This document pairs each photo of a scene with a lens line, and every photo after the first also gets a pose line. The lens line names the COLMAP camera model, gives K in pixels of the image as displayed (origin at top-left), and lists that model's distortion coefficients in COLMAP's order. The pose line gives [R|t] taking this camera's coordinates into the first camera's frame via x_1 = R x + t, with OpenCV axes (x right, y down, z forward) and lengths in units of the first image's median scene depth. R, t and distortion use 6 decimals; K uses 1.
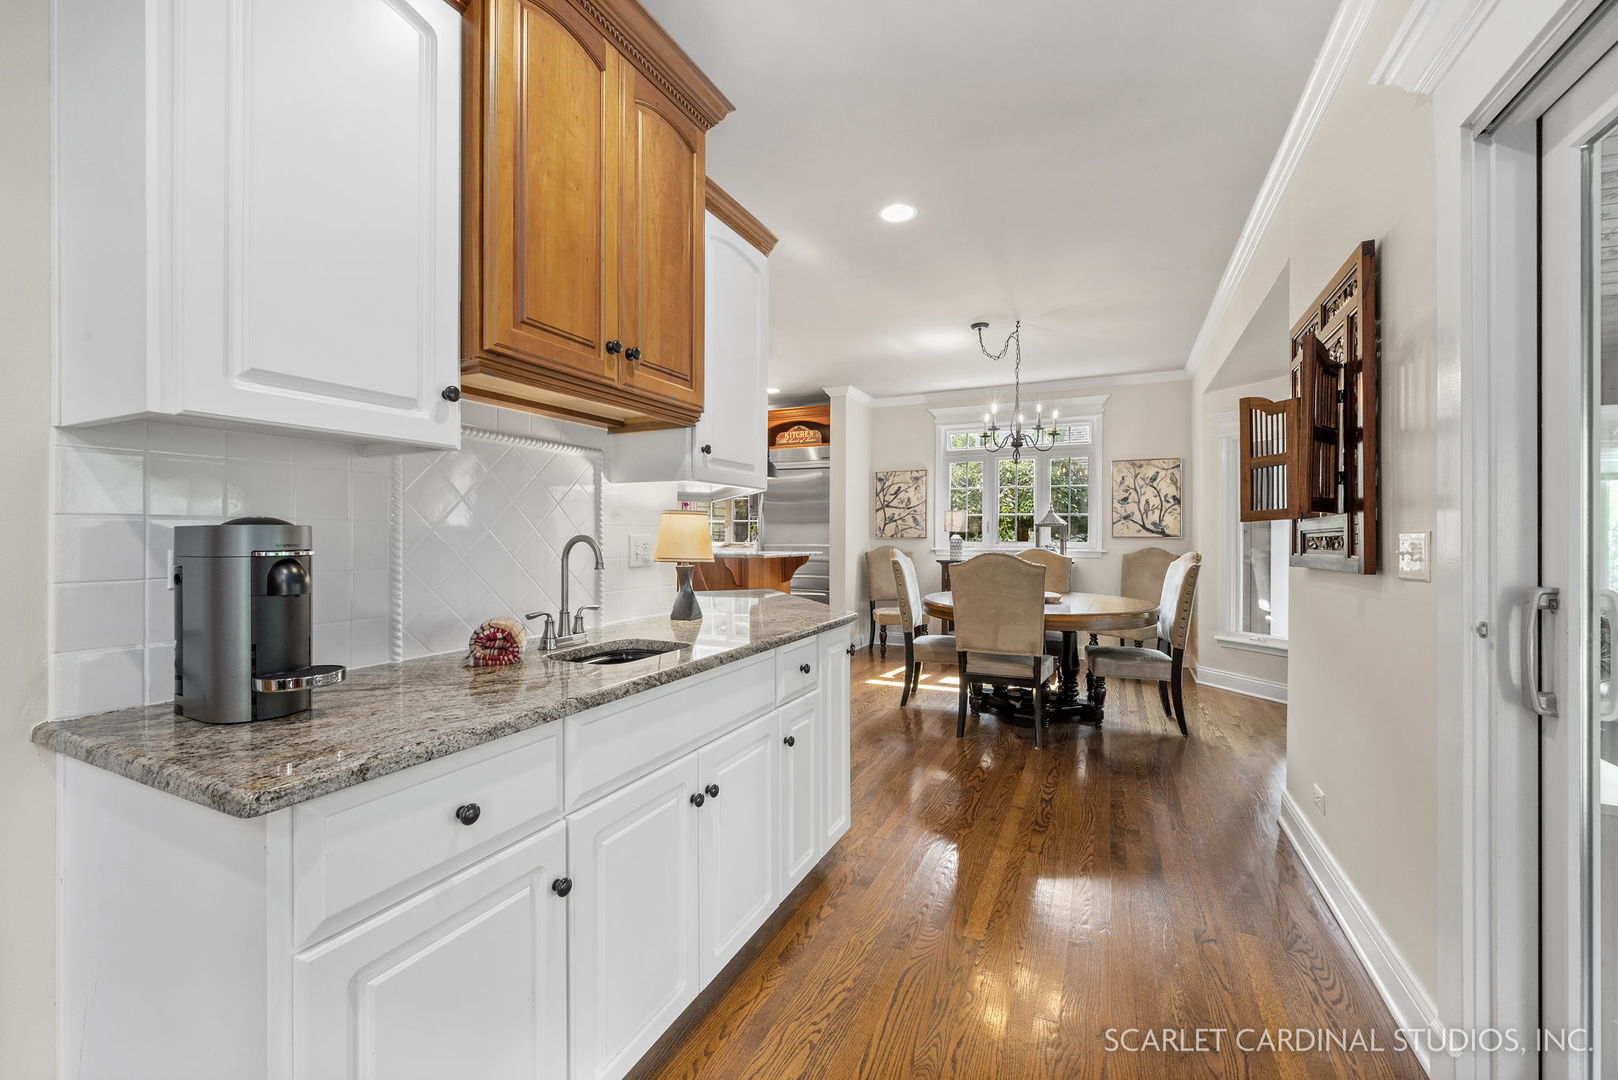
lens RADIAL K [[645.3, 0, 807.4], [0, 645.3, 535.2], [0, 0, 1]] dist [0.000702, -0.000023]
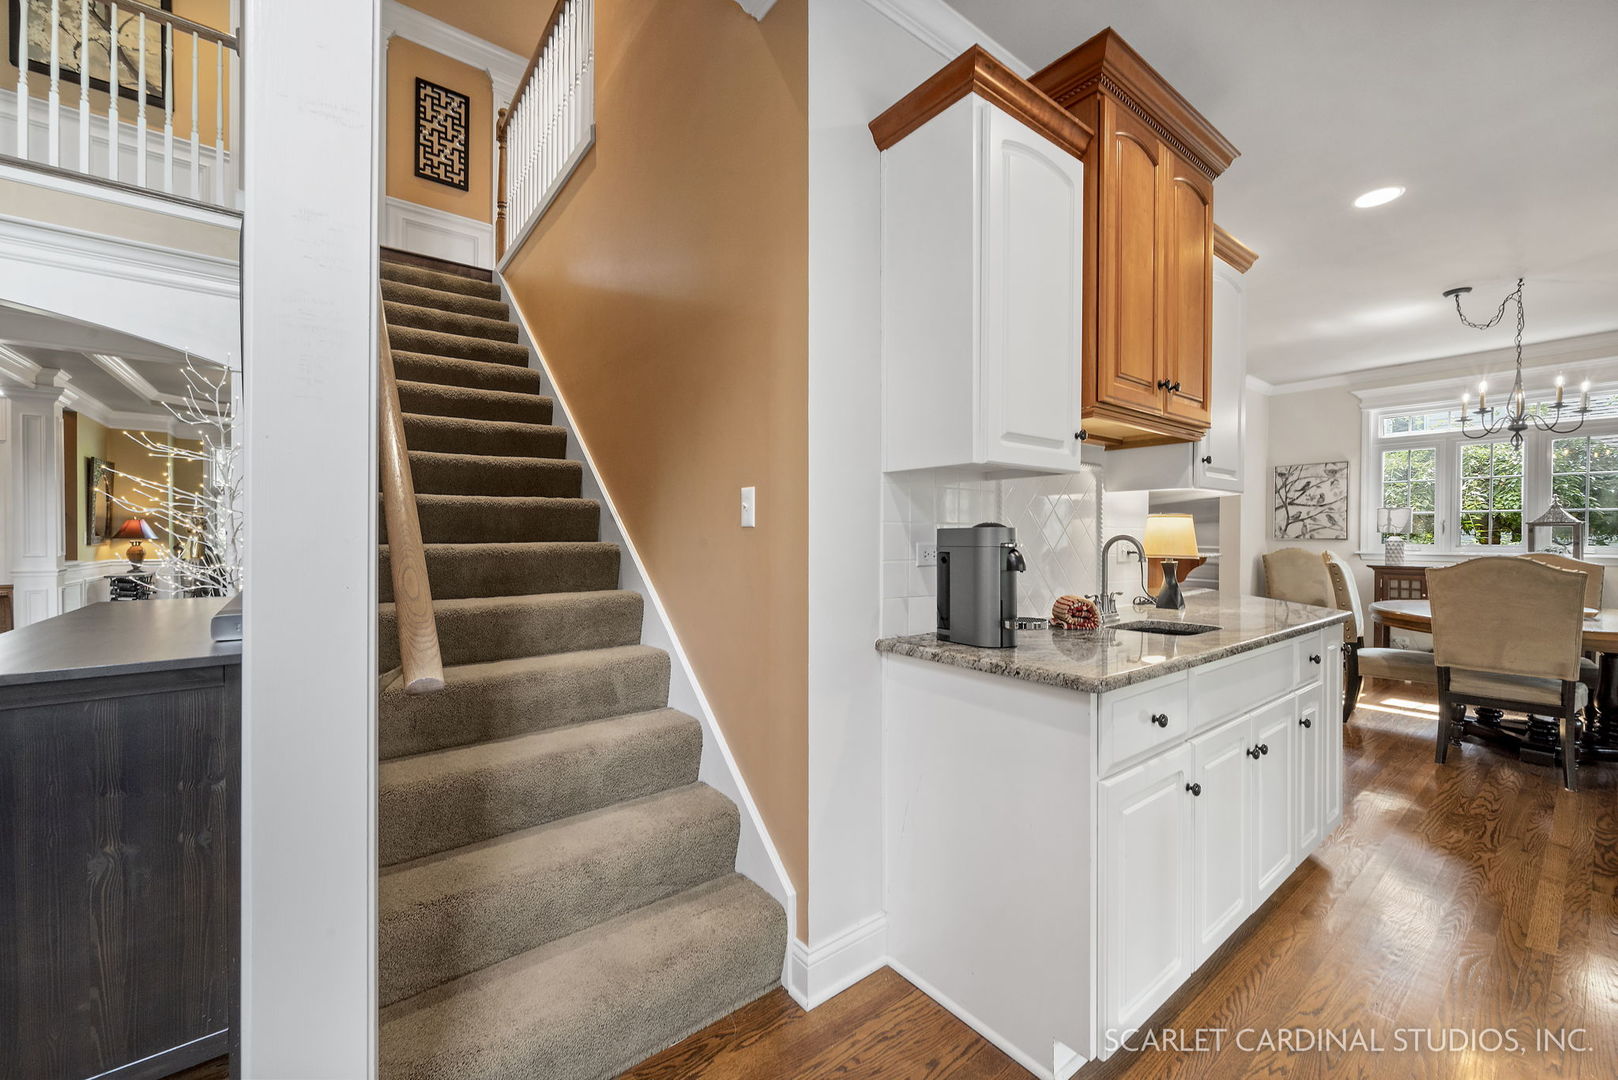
lens RADIAL K [[629.8, 0, 809.0], [0, 629.8, 540.0], [0, 0, 1]] dist [-0.000583, -0.000120]
pose [[0.891998, 0.004848, -0.452014, -0.138184], [-0.001947, 0.999974, 0.006882, 0.001334], [0.452036, -0.005259, 0.891984, -0.154722]]
